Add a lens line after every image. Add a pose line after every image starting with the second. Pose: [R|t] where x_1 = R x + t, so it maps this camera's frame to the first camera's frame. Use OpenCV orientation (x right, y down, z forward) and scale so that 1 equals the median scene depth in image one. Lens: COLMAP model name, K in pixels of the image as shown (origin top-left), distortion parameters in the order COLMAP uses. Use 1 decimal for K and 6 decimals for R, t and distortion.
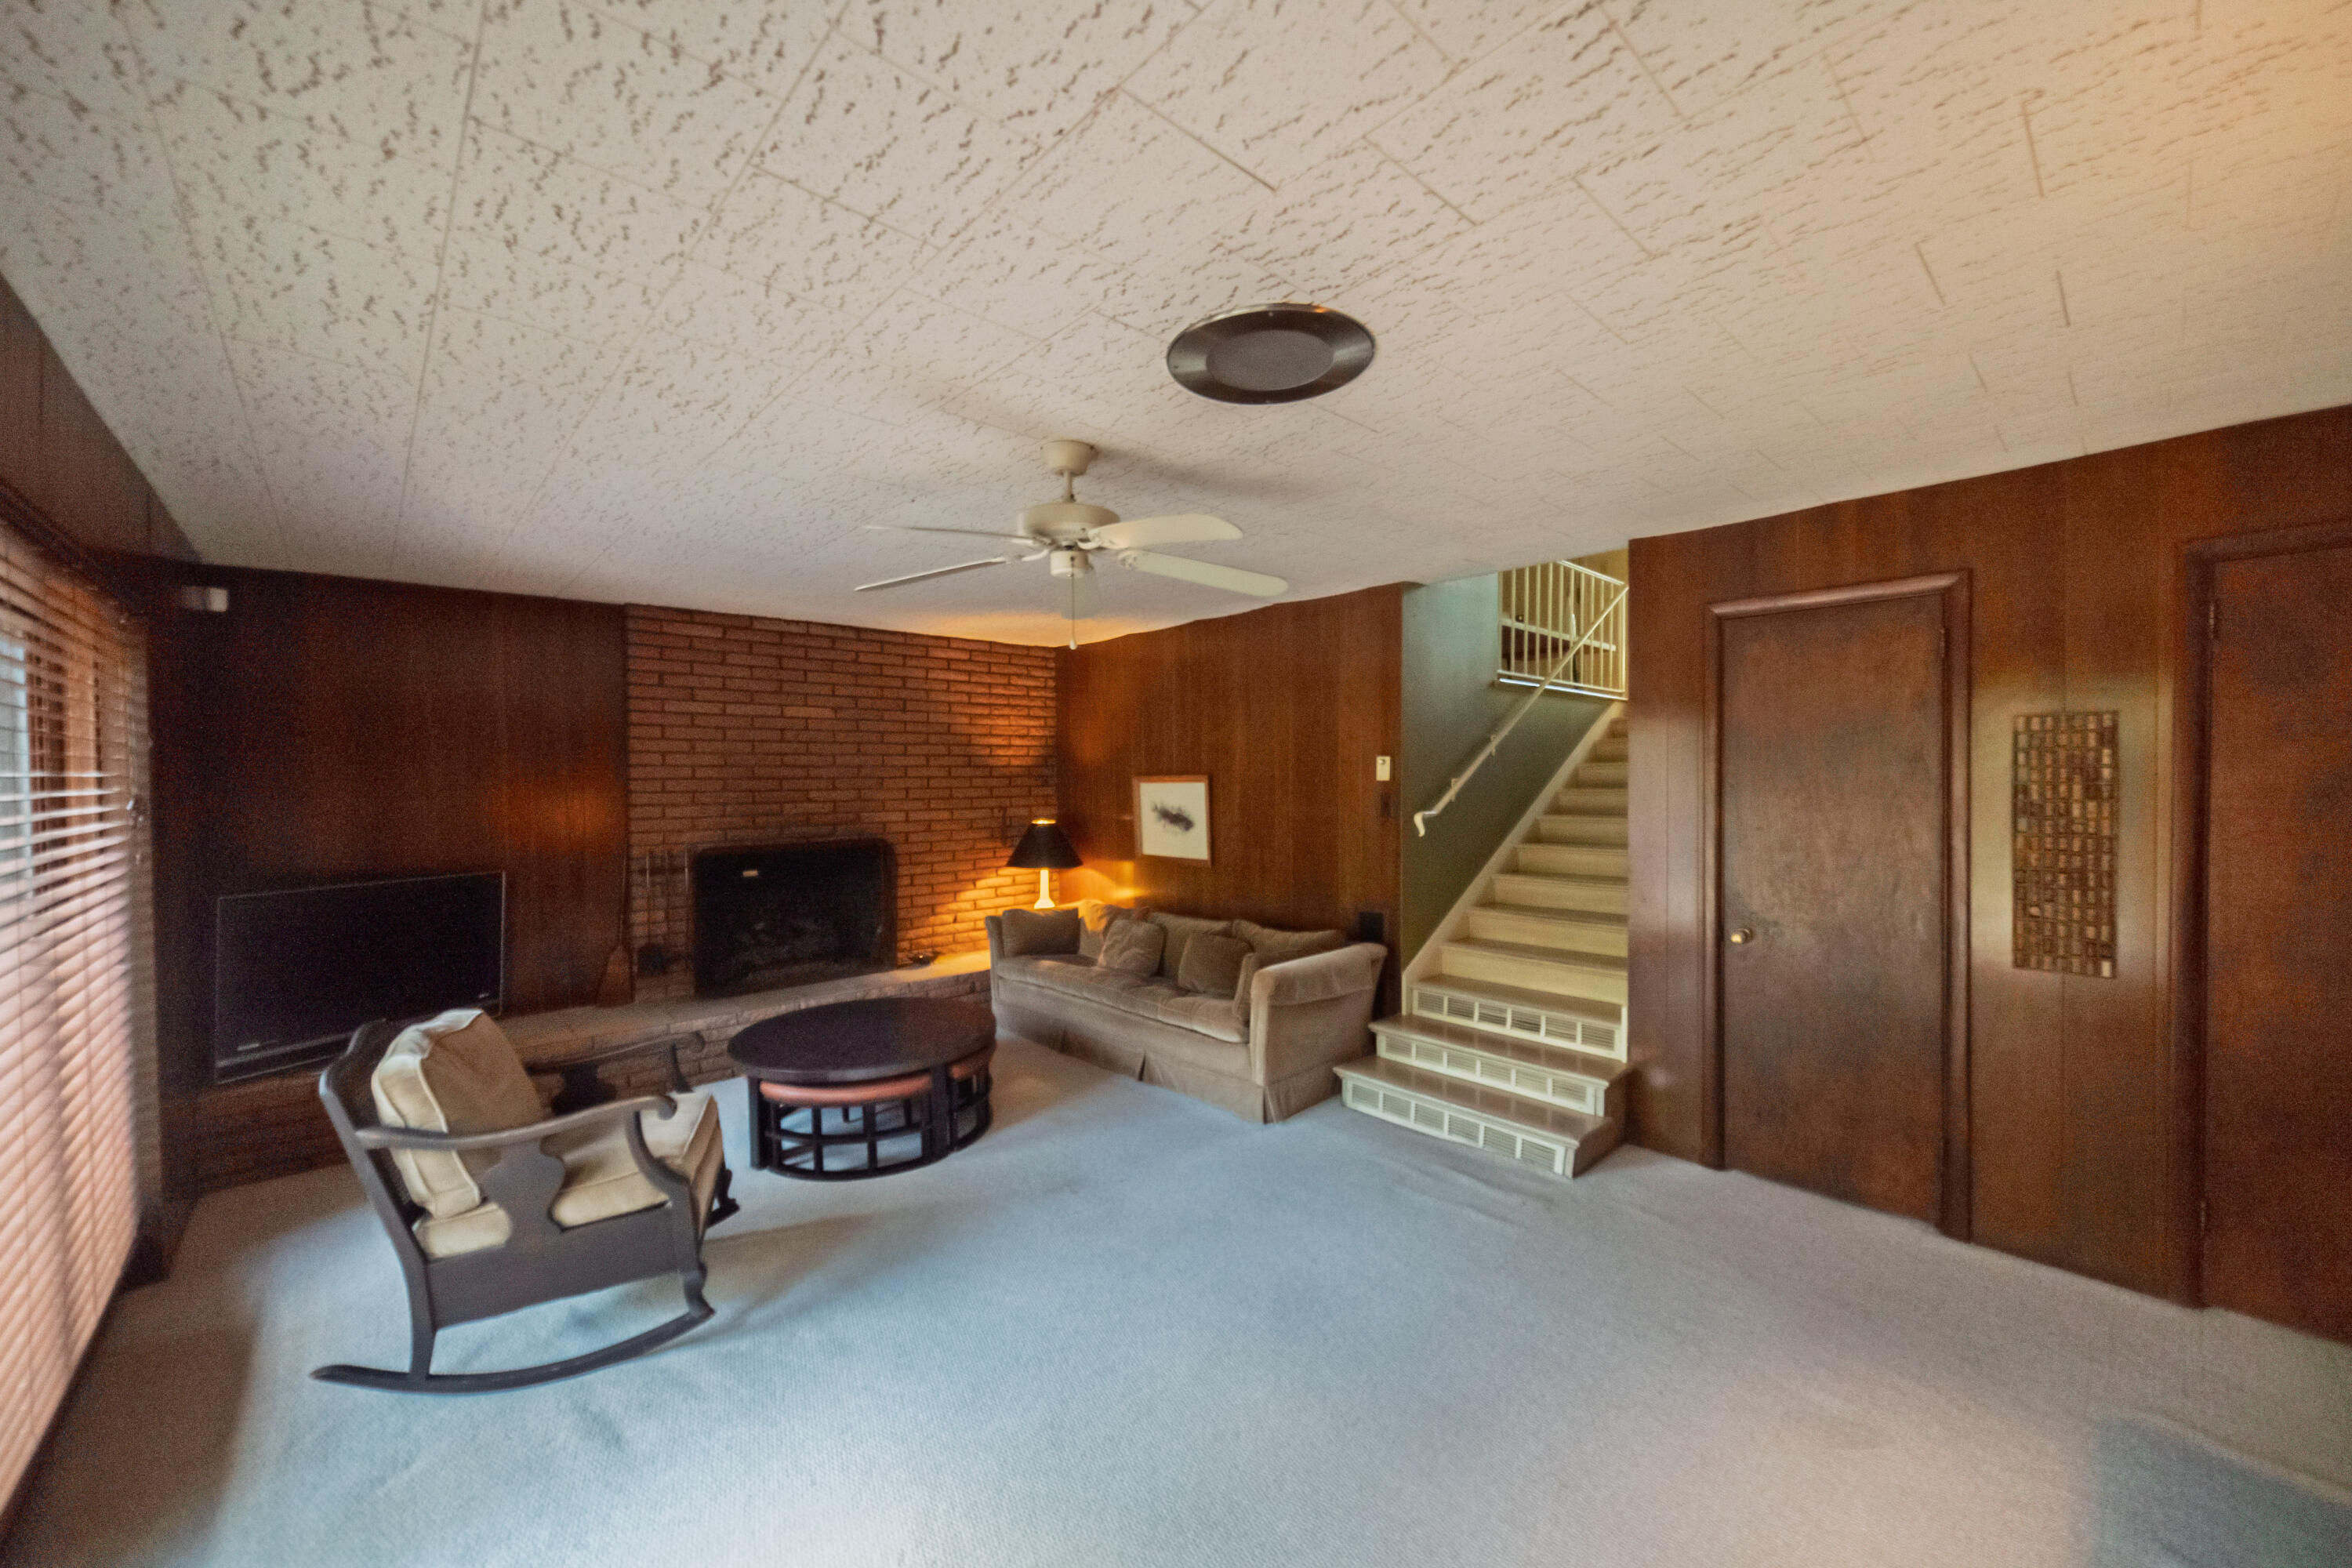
lens RADIAL K [[890.0, 0, 1157.5], [0, 890.0, 790.1], [0, 0, 1]] dist [0.002515, 0.000439]
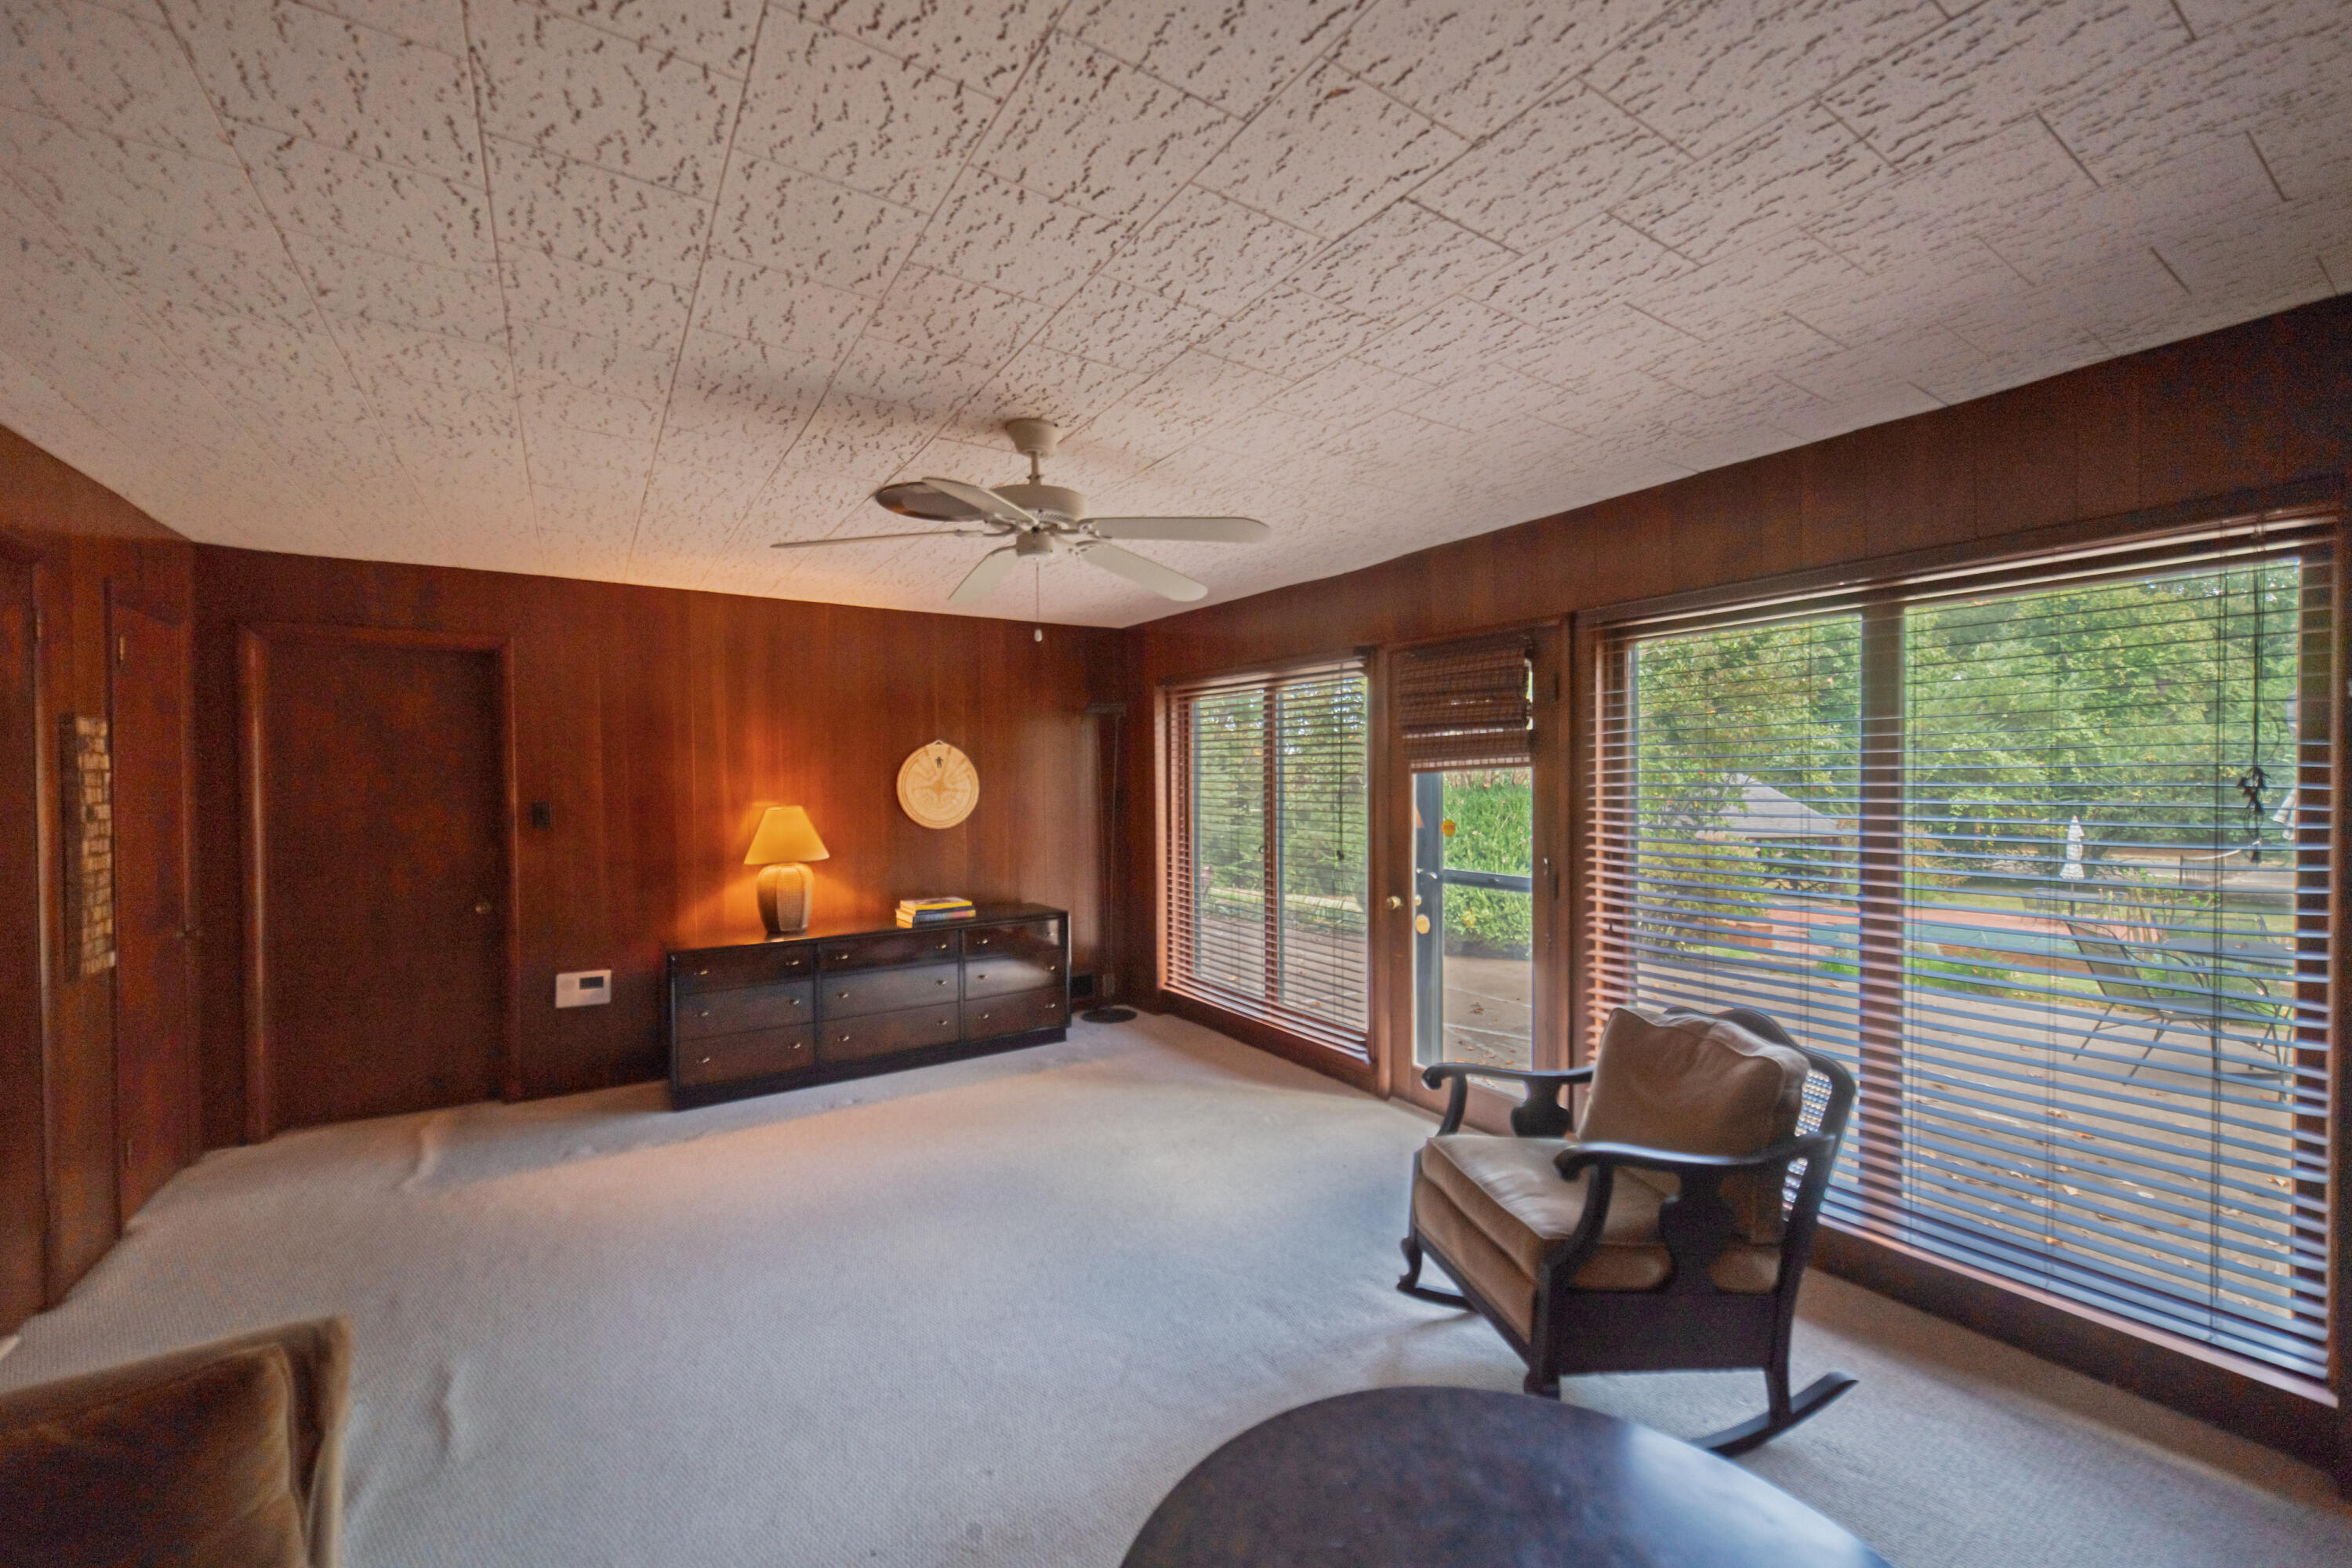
lens RADIAL K [[943.2, 0, 1176.0], [0, 943.2, 784.0], [0, 0, 1]] dist [-0.002061, -0.000708]
pose [[-0.987400, 0.014293, 0.157598, -0.187020], [0.017913, 0.999607, 0.021571, -0.006989], [-0.157228, 0.024122, -0.987268, 0.922303]]
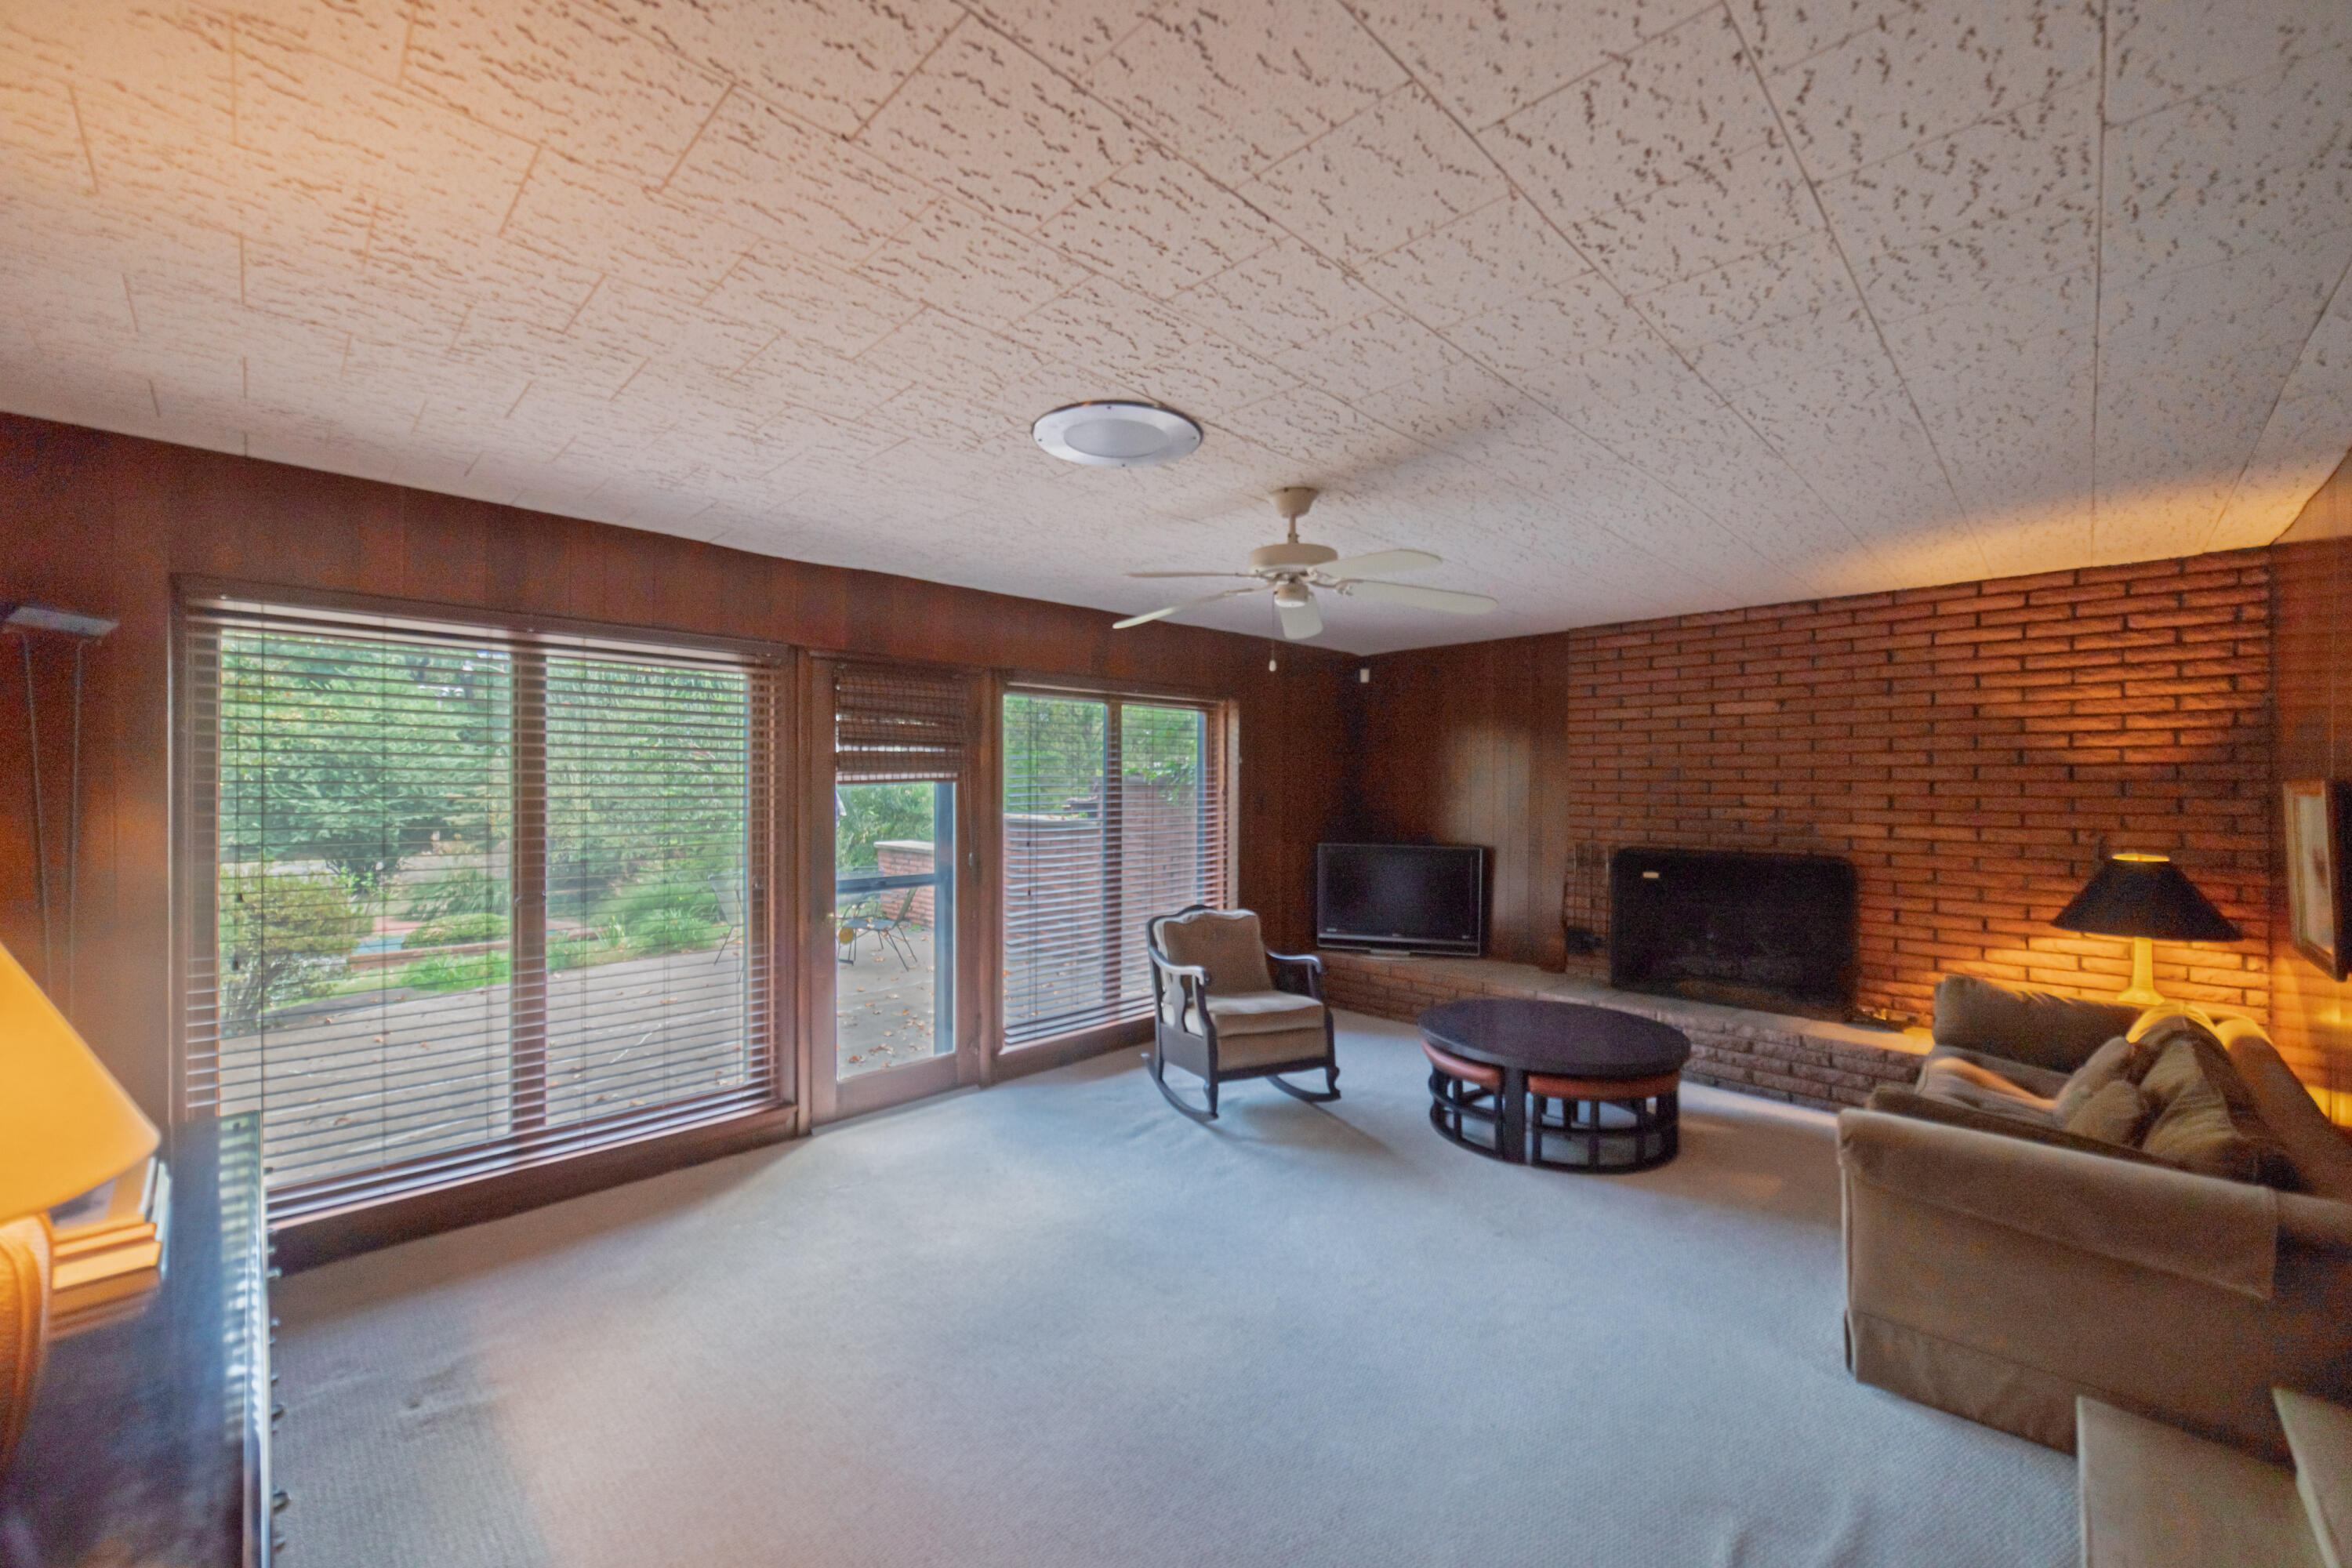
lens RADIAL K [[916.6, 0, 1176.0], [0, 916.6, 784.0], [0, 0, 1]] dist [-0.000133, 0.000154]
pose [[0.064502, 0.010821, -0.997859, 0.493804], [-0.017138, 0.999806, 0.009734, -0.009303], [0.997770, 0.016474, 0.064675, 0.360607]]
